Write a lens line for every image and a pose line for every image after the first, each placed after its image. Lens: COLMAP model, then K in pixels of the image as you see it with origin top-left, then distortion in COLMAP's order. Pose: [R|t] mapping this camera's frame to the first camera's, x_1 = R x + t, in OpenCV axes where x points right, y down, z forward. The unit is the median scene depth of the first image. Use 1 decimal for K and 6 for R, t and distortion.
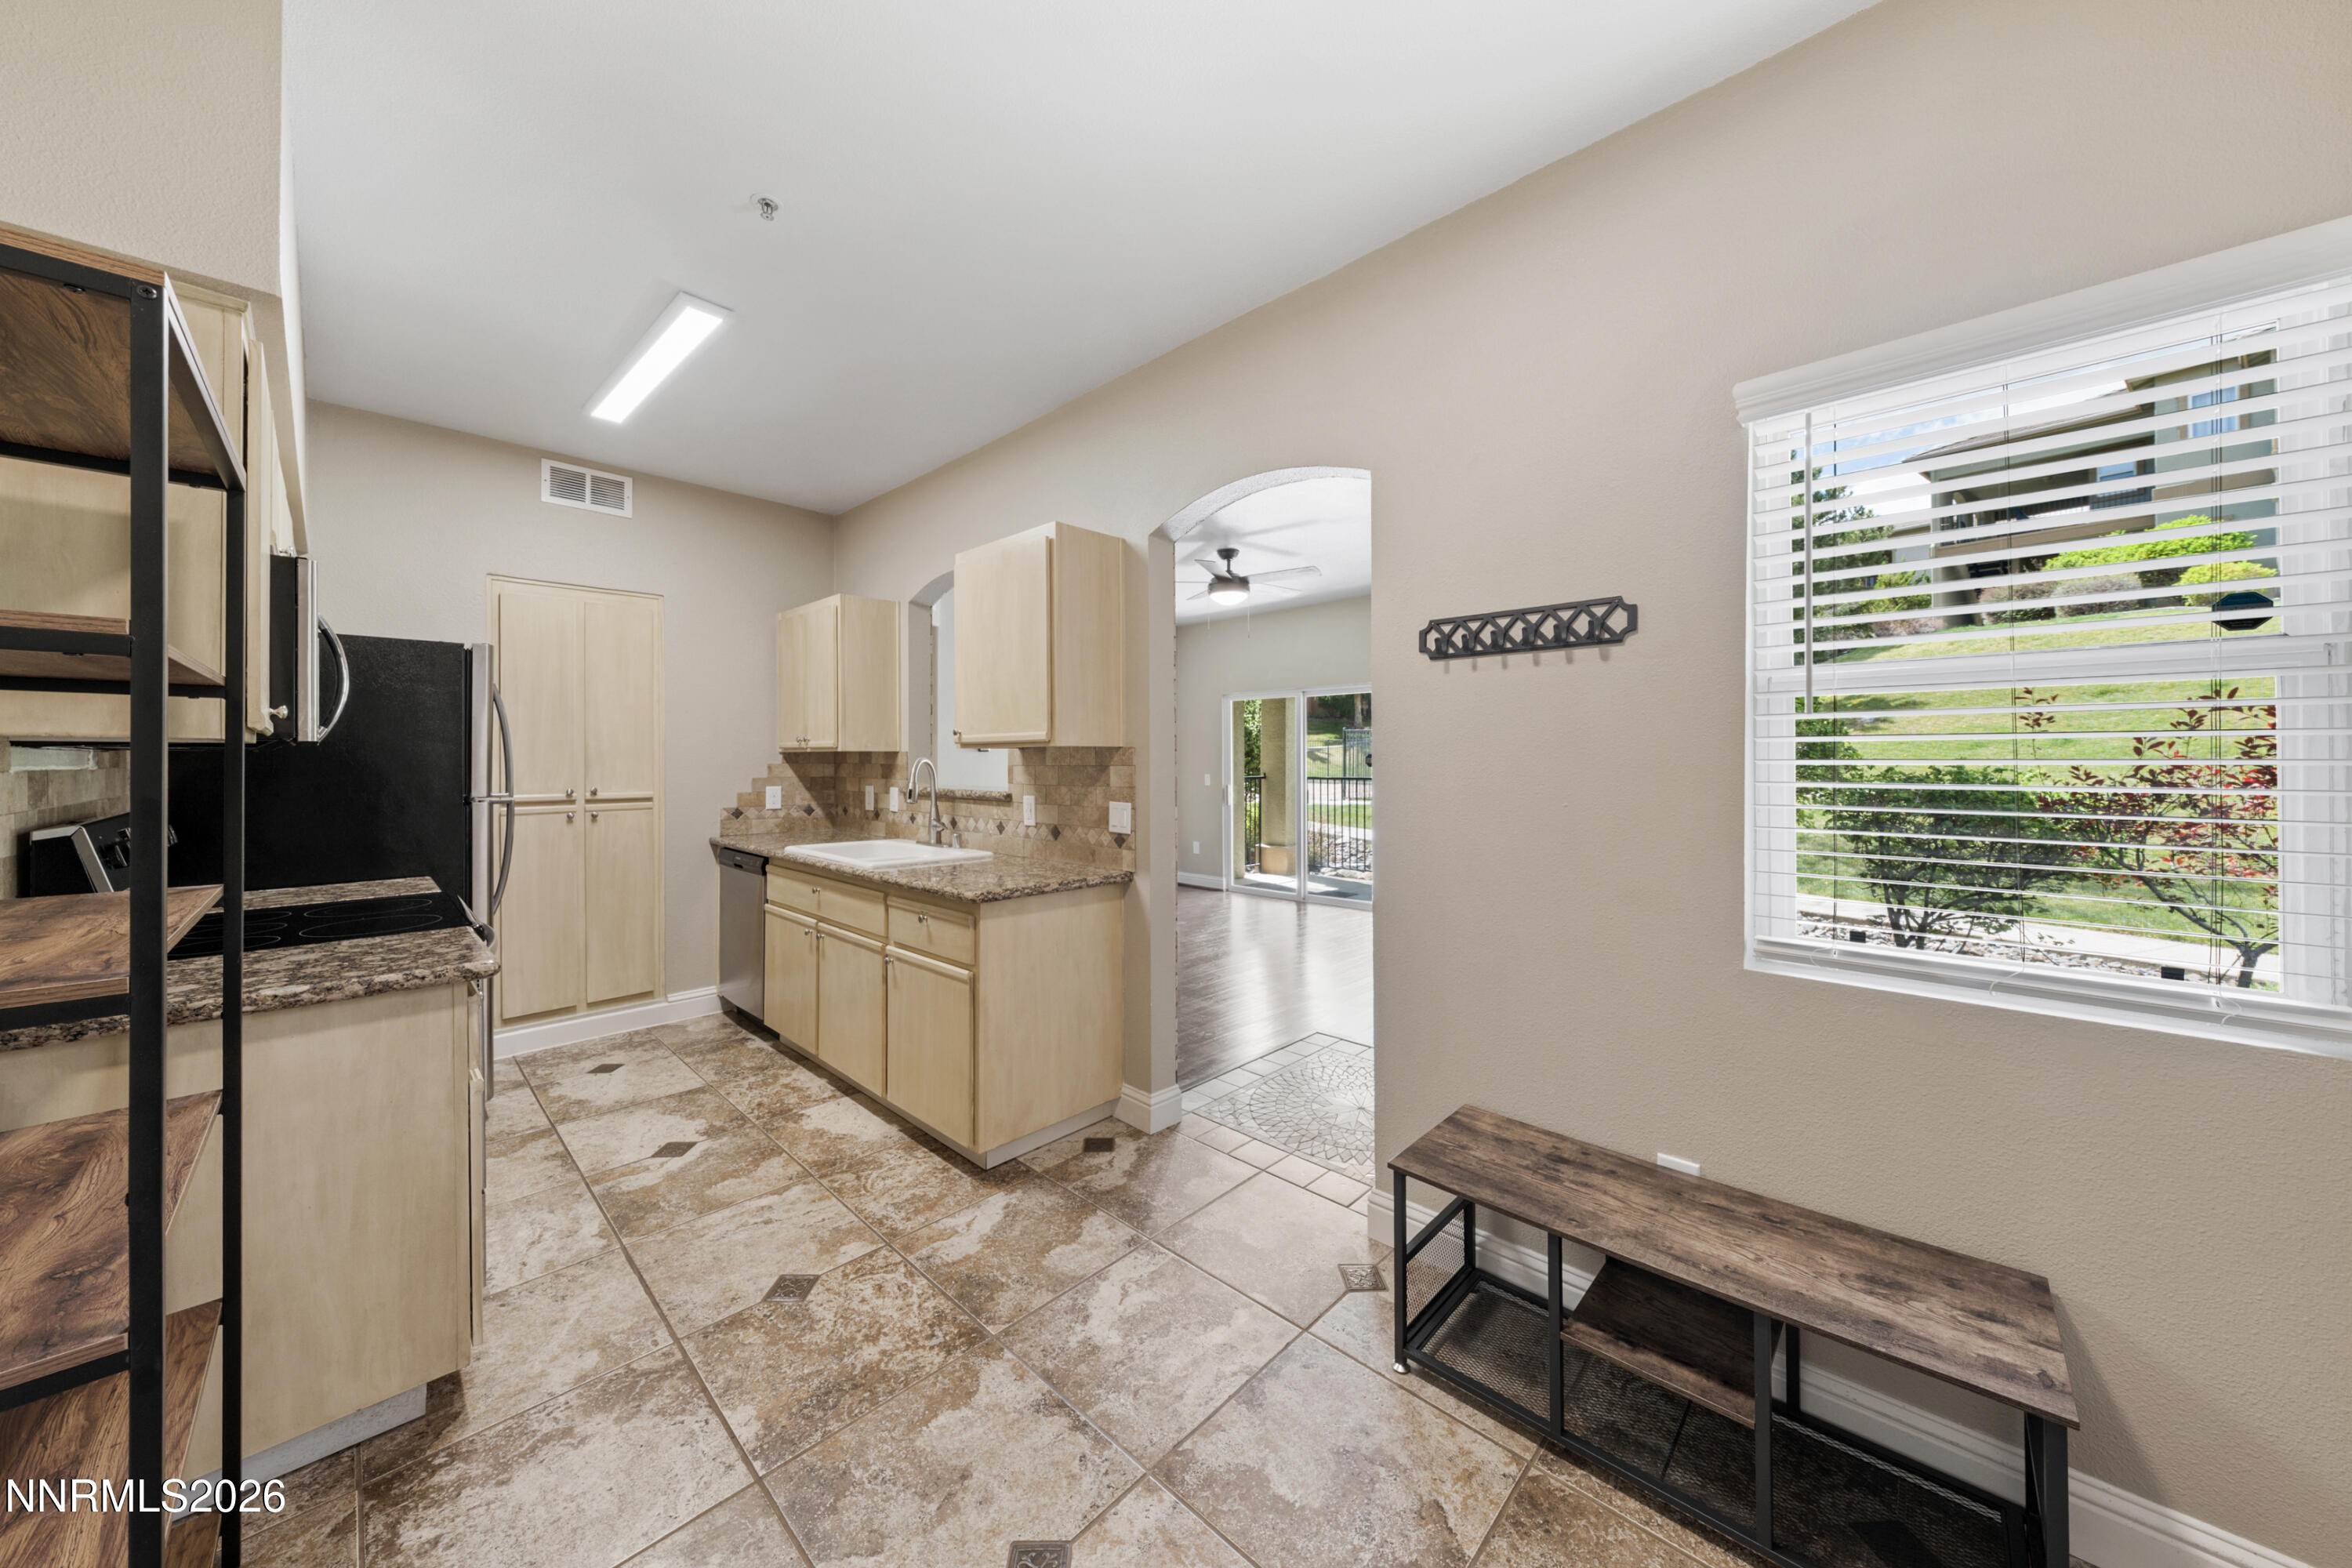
lens RADIAL K [[805.2, 0, 1178.1], [0, 805.2, 758.4], [0, 0, 1]] dist [0.001683, -0.003012]
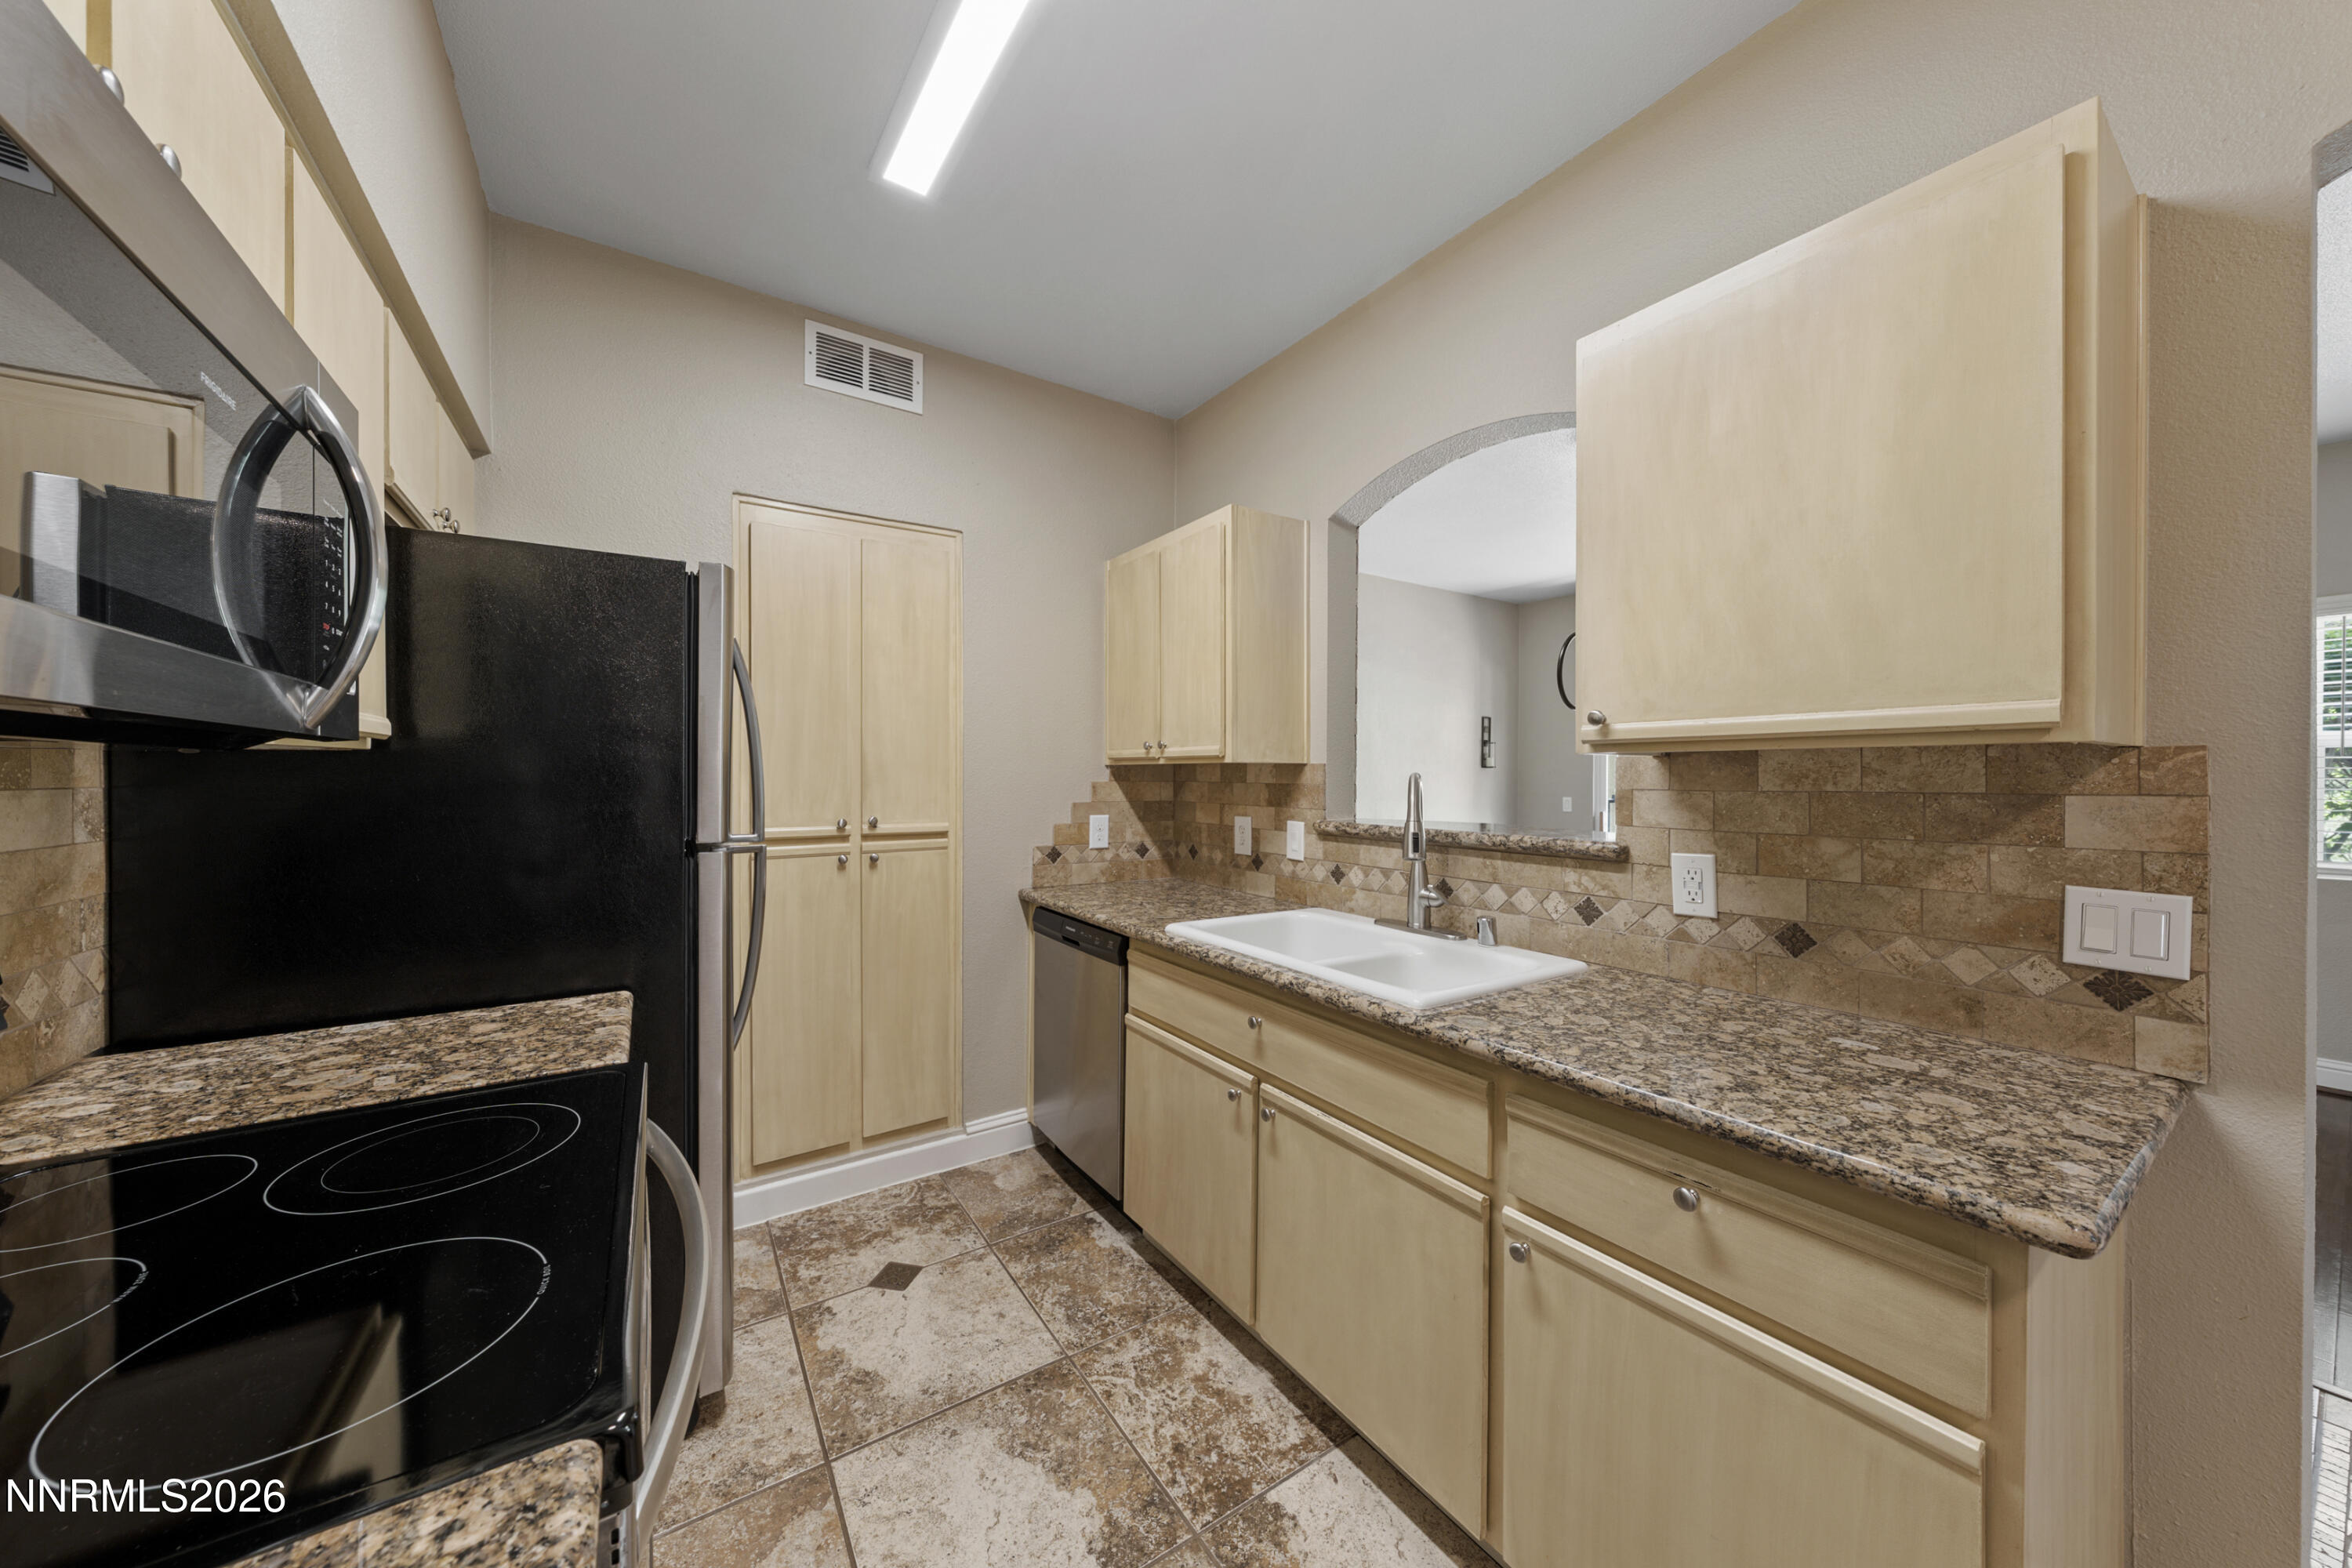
lens RADIAL K [[796.1, 0, 1174.8], [0, 796.1, 779.8], [0, 0, 1]] dist [-0.000928, -0.000239]
pose [[0.974556, 0.004689, -0.224093, -0.388747], [-0.003456, 0.999977, 0.005898, 0.000890], [0.224116, -0.004974, 0.974550, 0.481444]]
